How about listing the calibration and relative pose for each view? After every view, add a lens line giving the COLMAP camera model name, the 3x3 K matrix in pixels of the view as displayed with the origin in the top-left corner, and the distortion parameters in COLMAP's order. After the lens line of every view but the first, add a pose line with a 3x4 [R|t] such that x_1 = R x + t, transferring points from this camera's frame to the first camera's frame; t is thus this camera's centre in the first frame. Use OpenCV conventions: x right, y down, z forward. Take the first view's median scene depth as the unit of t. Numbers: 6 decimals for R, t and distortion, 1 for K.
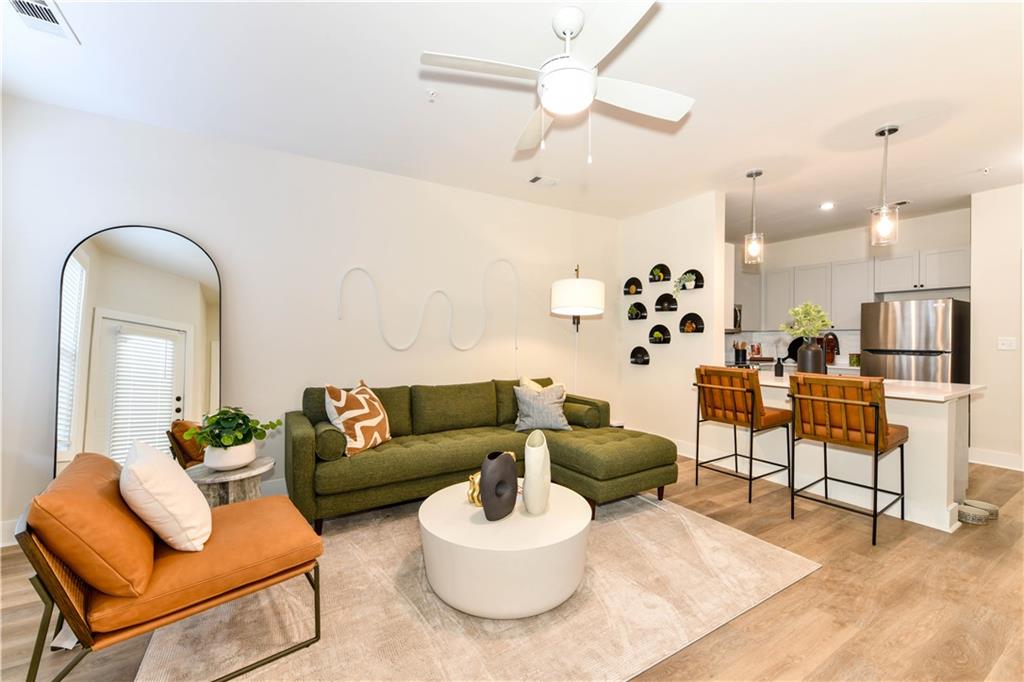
lens RADIAL K [[419.4, 0, 512.0], [0, 419.4, 341.0], [0, 0, 1]] dist [0.000000, 0.000017]
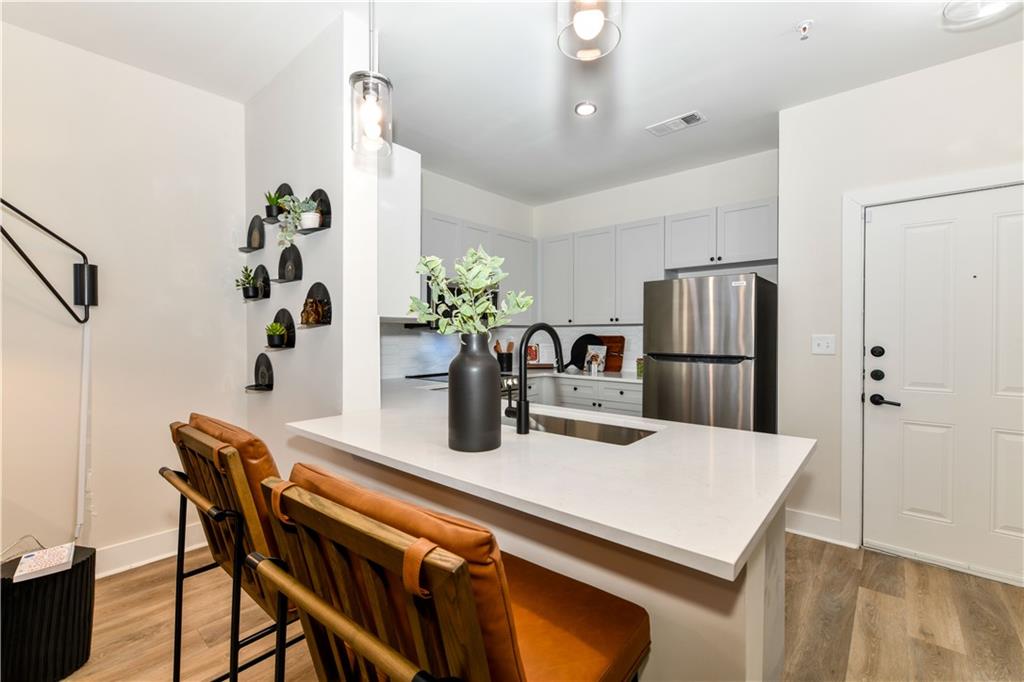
lens RADIAL K [[445.9, 0, 512.0], [0, 445.9, 341.0], [0, 0, 1]] dist [-0.019327, -0.000028]
pose [[0.954710, 0.001599, 0.297533, 0.443640], [-0.004473, 0.999950, 0.008981, -0.006664], [-0.297504, -0.009905, 0.954669, 0.416284]]
